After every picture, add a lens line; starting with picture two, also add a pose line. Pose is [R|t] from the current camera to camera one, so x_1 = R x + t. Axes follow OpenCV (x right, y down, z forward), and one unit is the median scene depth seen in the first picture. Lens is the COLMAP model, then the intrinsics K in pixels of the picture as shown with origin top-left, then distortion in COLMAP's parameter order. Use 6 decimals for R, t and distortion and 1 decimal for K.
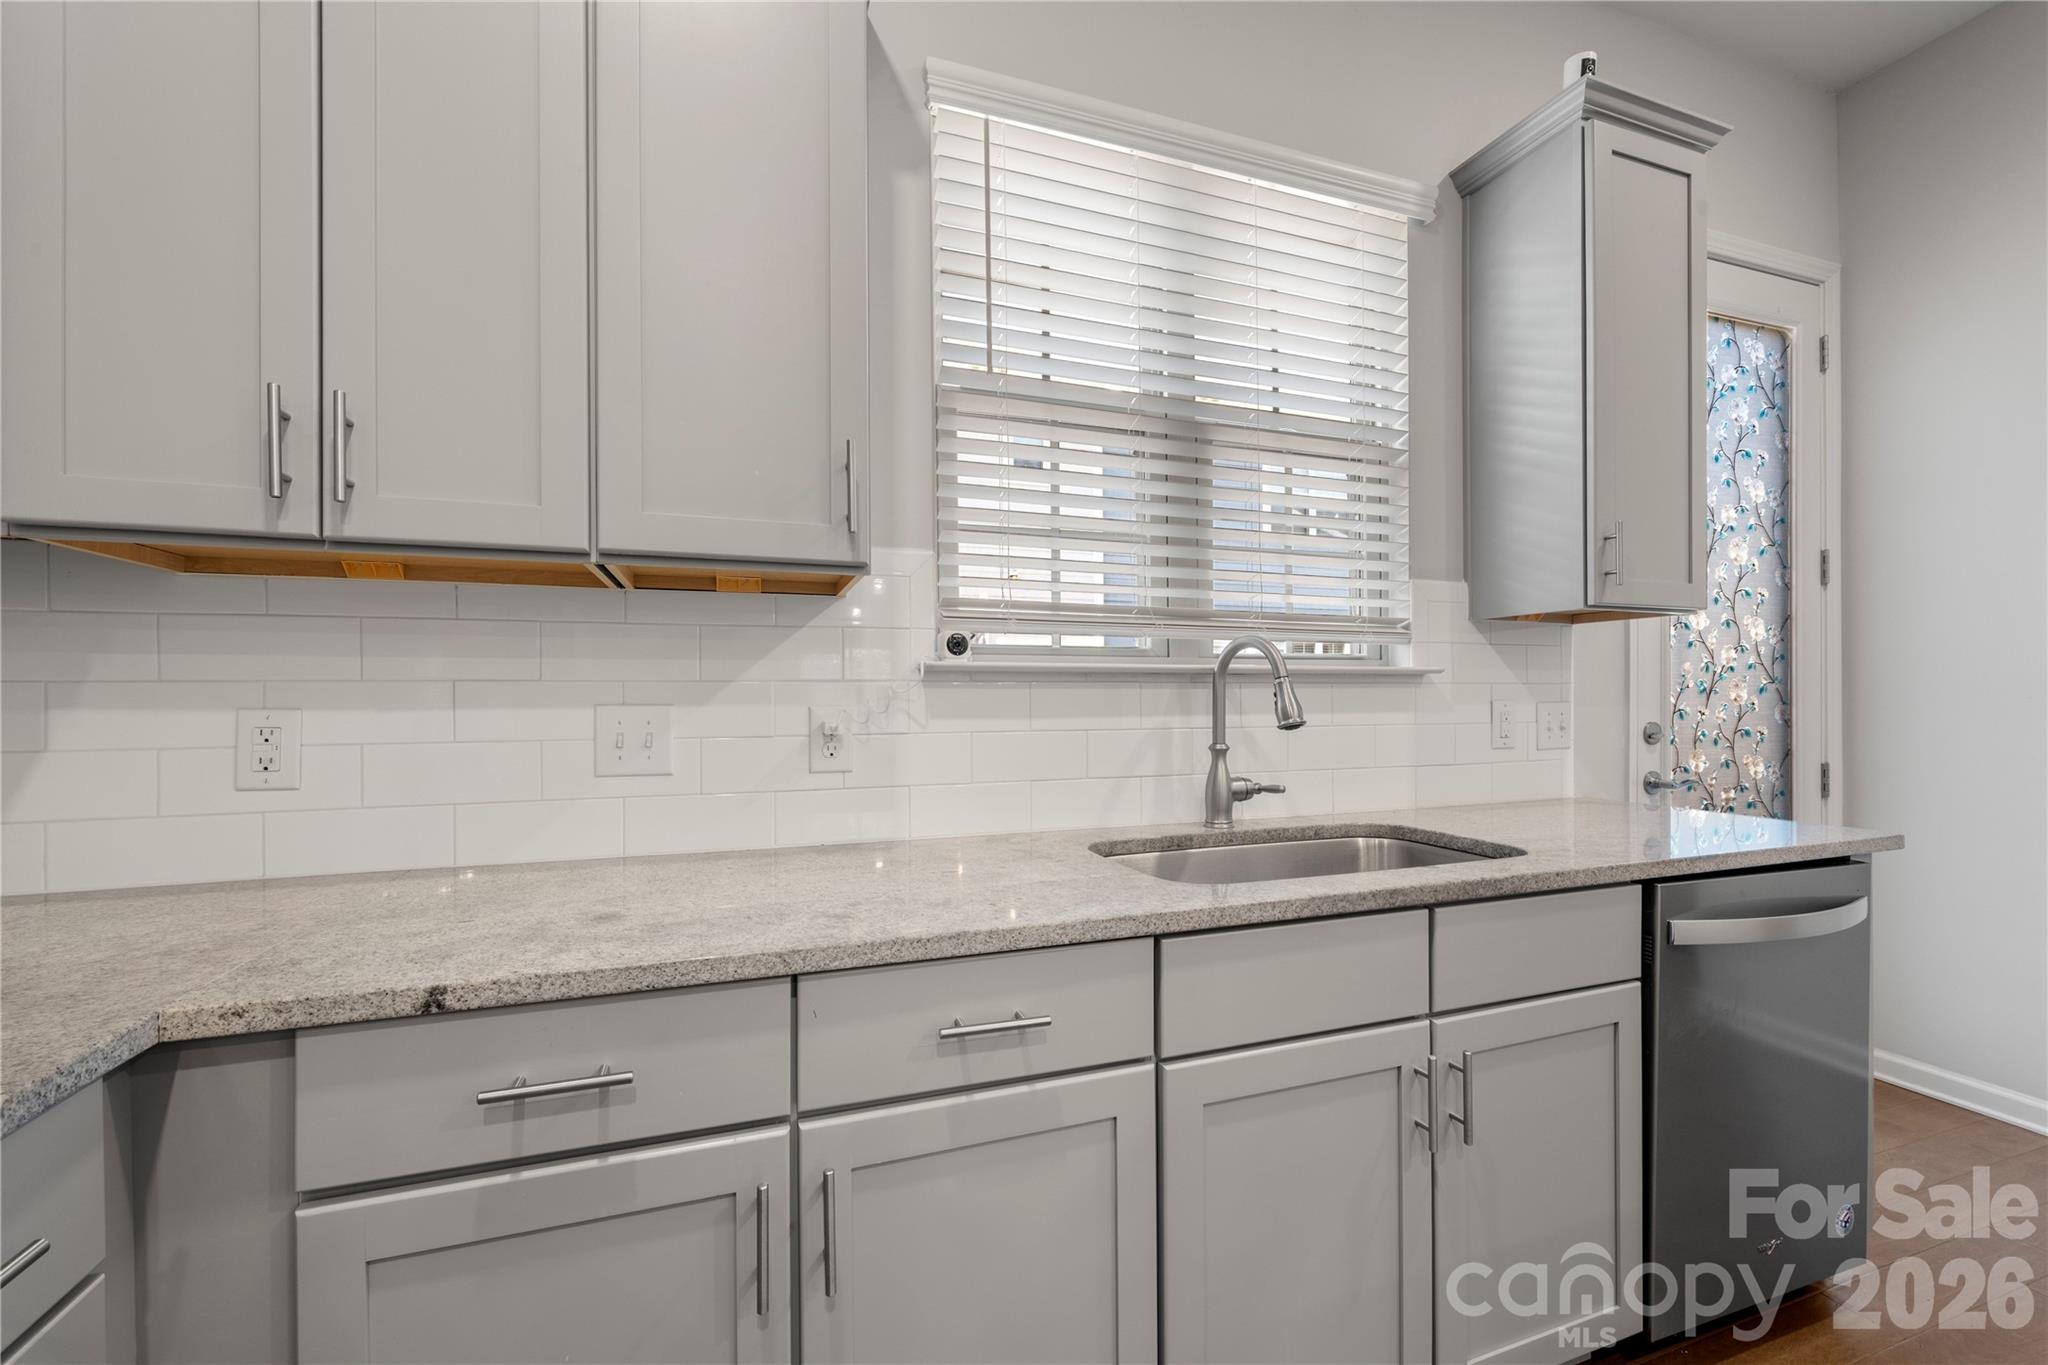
lens RADIAL K [[829.6, 0, 1022.8], [0, 829.6, 698.8], [0, 0, 1]] dist [0.000506, 0.000130]
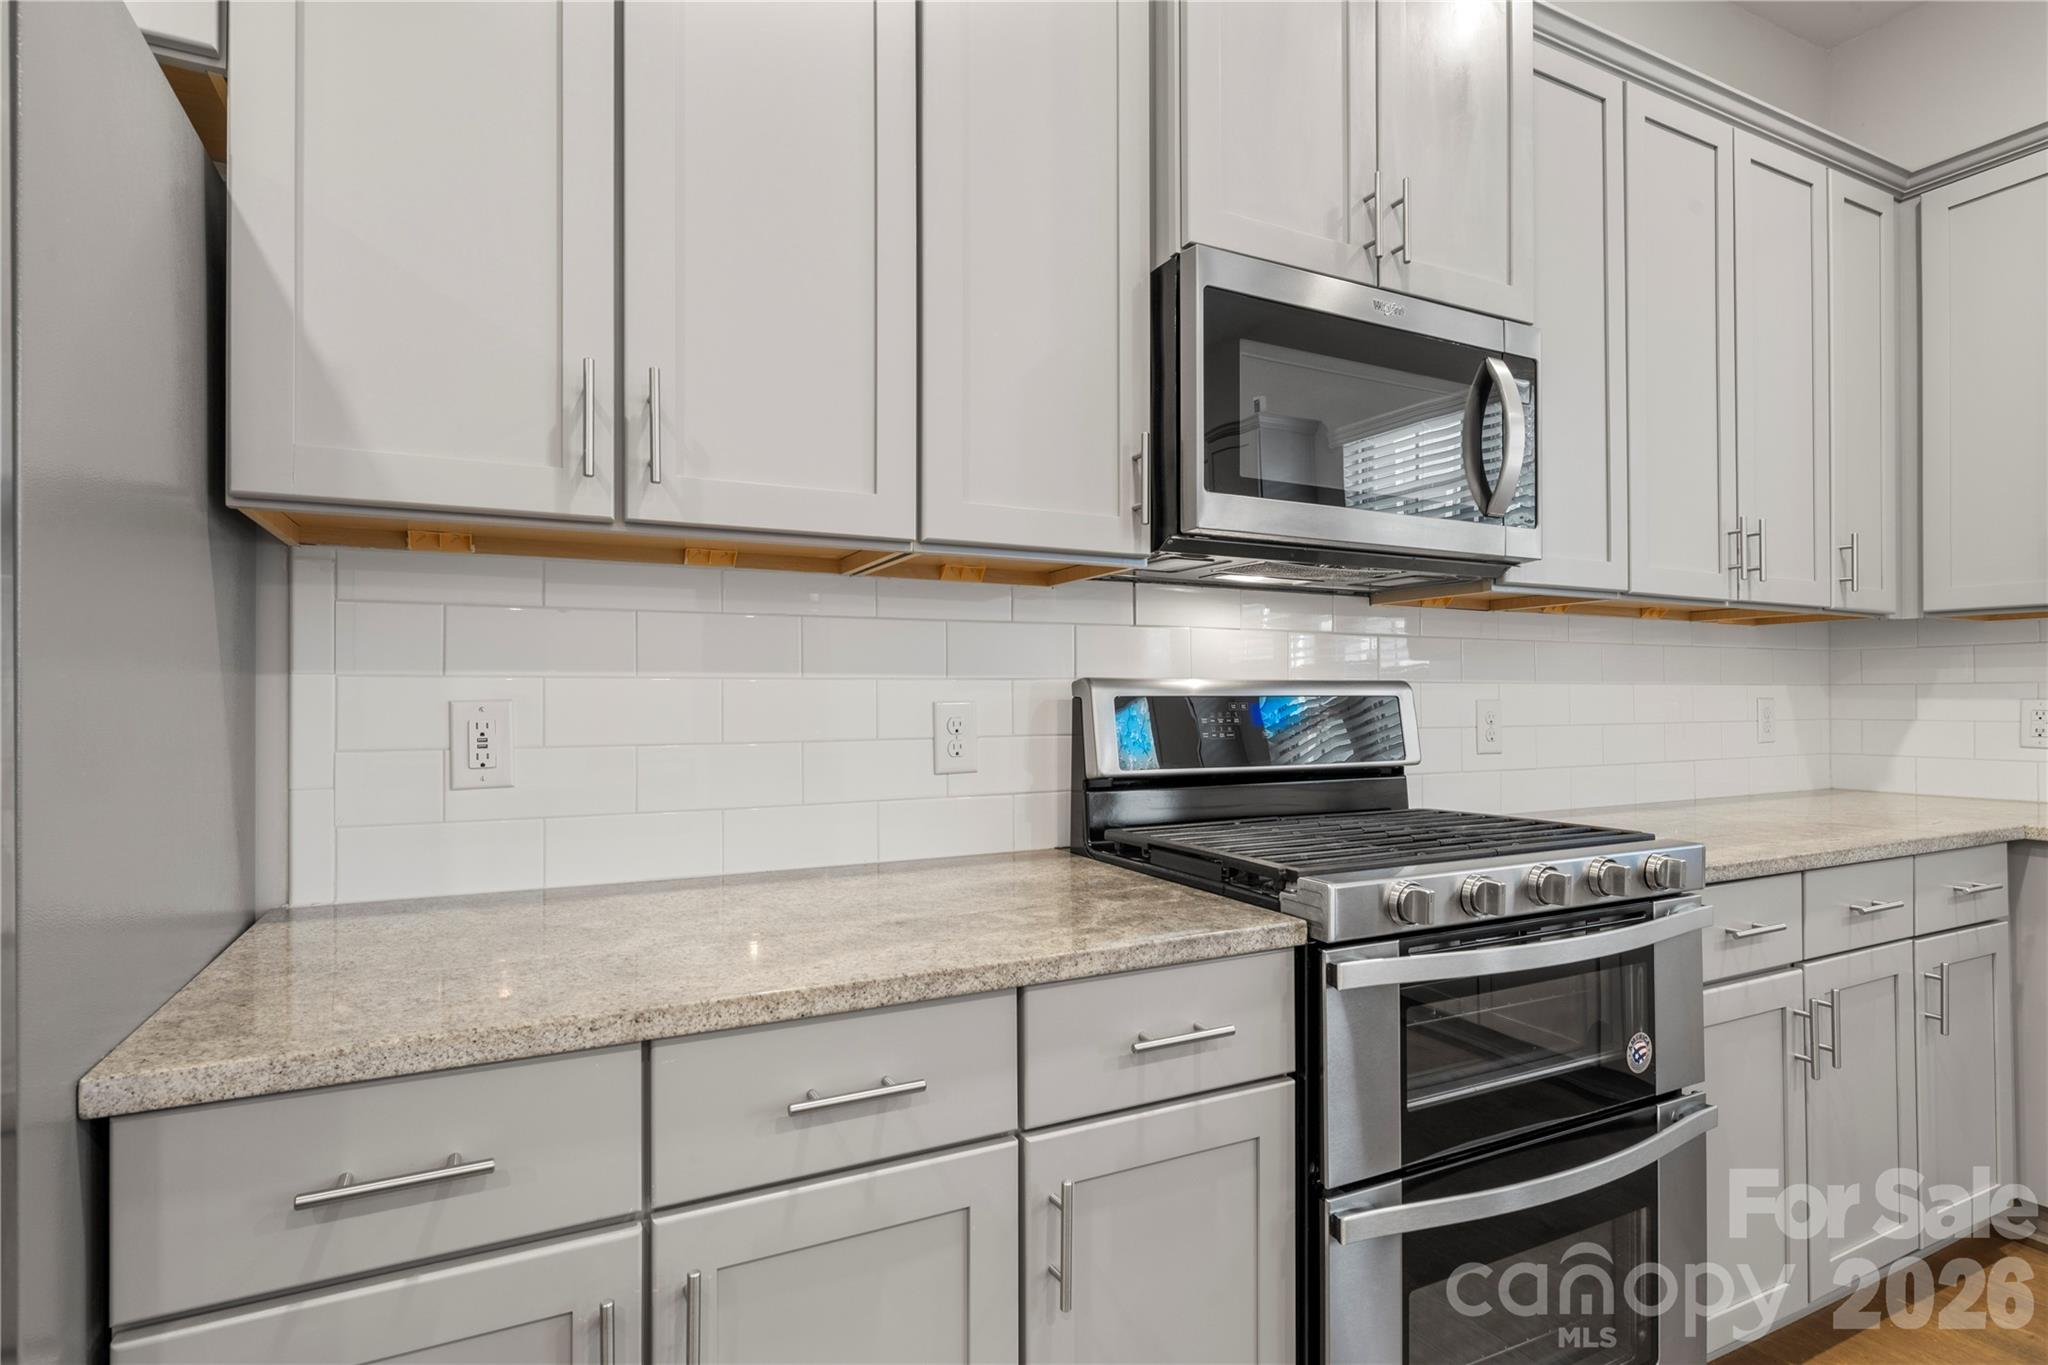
lens RADIAL K [[1038.5, 0, 1024.0], [0, 1038.5, 682.5], [0, 0, 1]] dist [-0.000572, -0.000240]
pose [[0.122214, -0.008722, -0.992465, 0.686988], [-0.001633, 0.999958, -0.008989, 0.001008], [0.992502, 0.002719, 0.122195, -0.969589]]
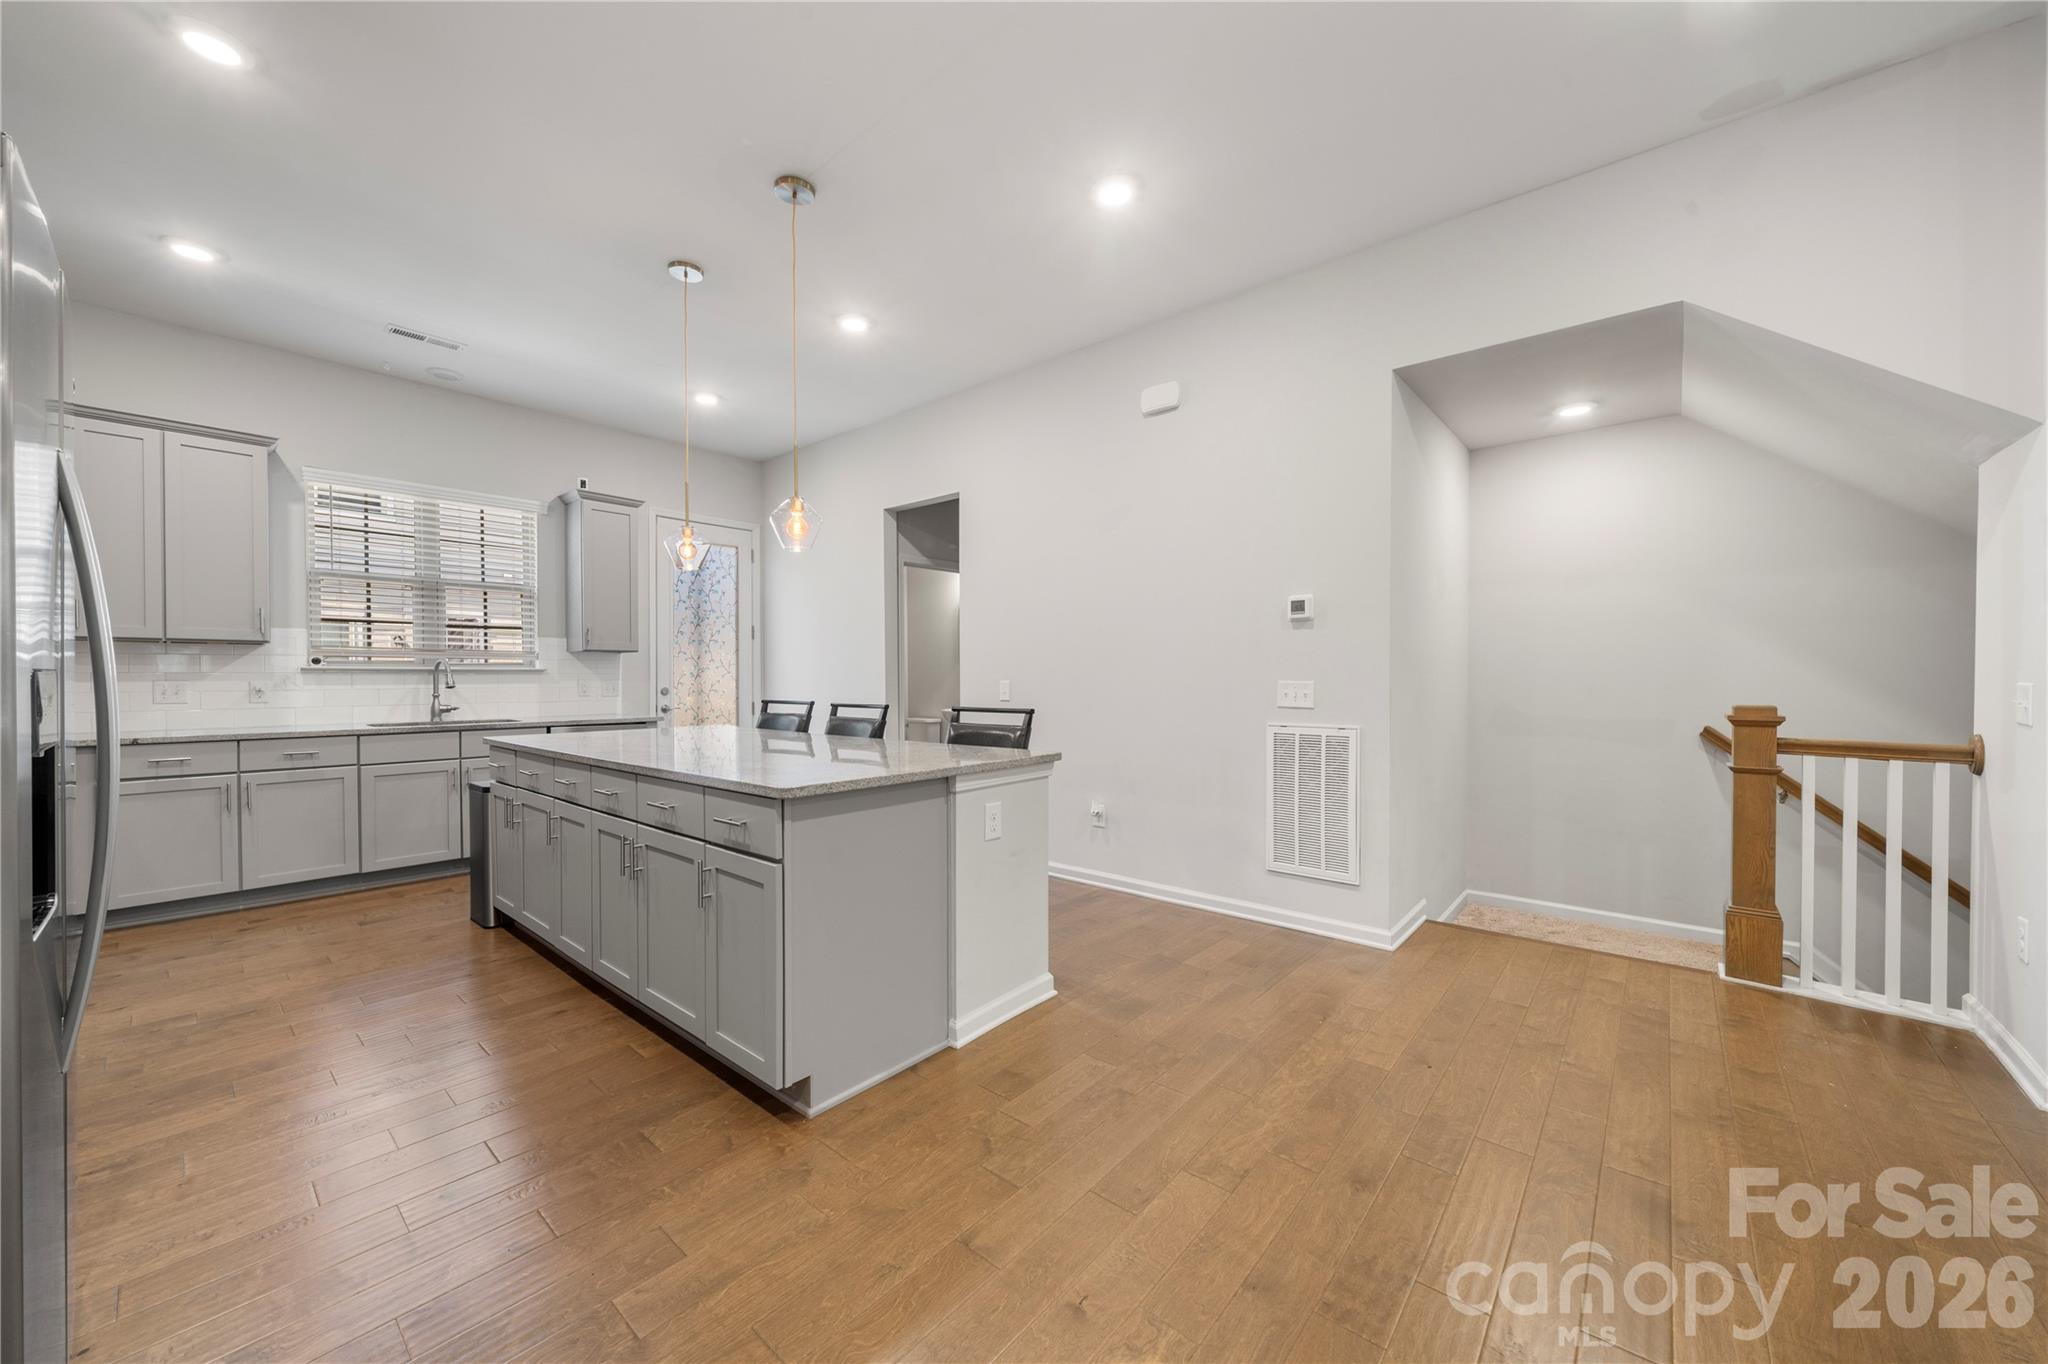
lens RADIAL K [[750.0, 0, 1020.3], [0, 750.0, 684.6], [0, 0, 1]] dist [-0.004099, -0.000071]
pose [[0.871224, -0.002556, 0.490878, 0.801926], [-0.000720, 0.999979, 0.006486, 0.001432], [-0.490885, -0.006005, 0.871204, -2.579117]]
